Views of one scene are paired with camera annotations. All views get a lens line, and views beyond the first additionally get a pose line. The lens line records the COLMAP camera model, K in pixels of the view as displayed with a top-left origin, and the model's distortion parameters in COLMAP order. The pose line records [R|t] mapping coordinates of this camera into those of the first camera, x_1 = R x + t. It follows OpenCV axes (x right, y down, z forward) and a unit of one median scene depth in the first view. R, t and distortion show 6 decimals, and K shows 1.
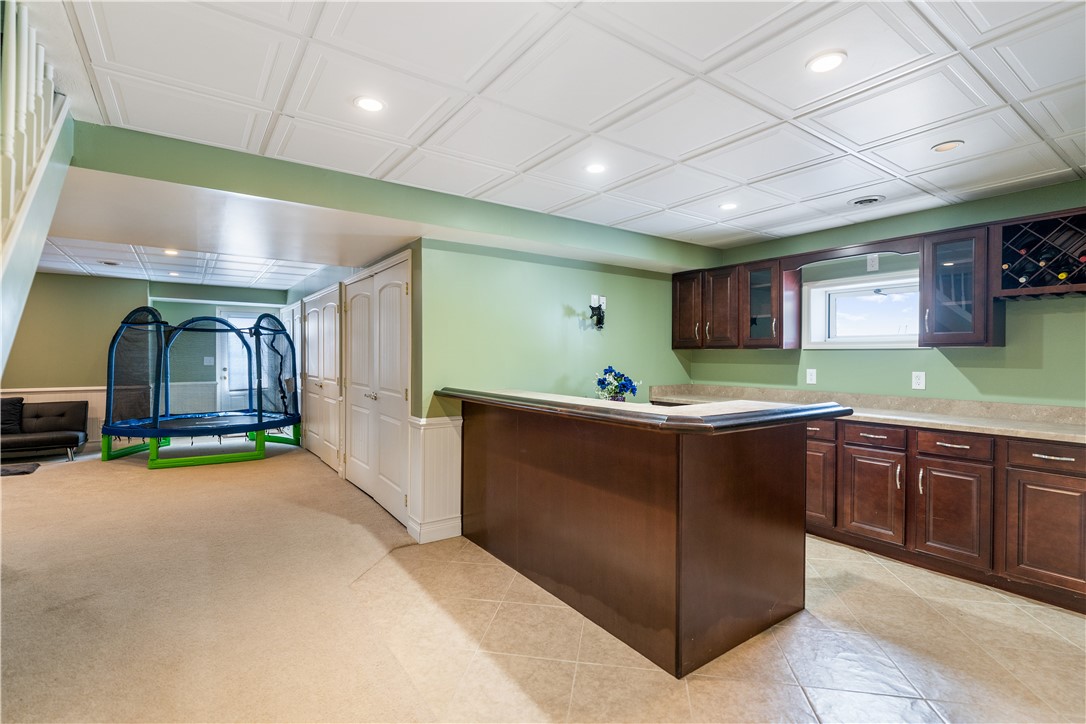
lens RADIAL K [[498.3, 0, 543.0], [0, 498.3, 358.9], [0, 0, 1]] dist [0.003195, -0.000514]
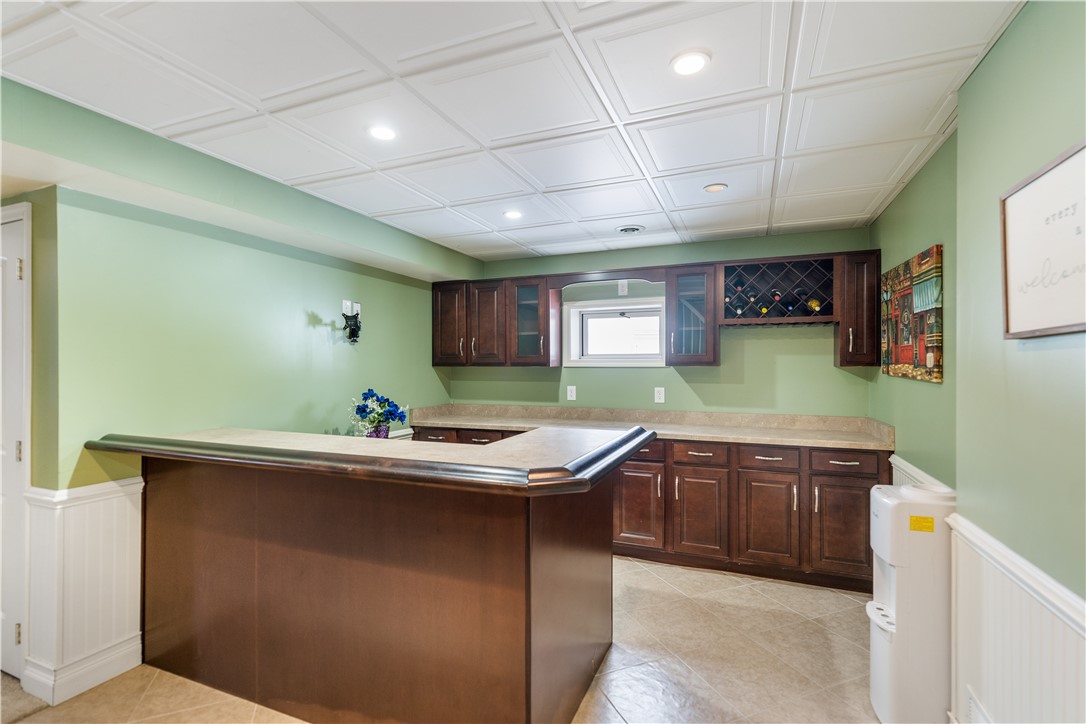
lens RADIAL K [[498.3, 0, 546.5], [0, 498.3, 364.6], [0, 0, 1]] dist [0.003195, -0.000514]
pose [[0.845719, -0.003908, 0.533614, -0.069026], [0.008480, 0.999945, -0.006117, -0.021982], [-0.533561, 0.009699, 0.845706, 0.189360]]
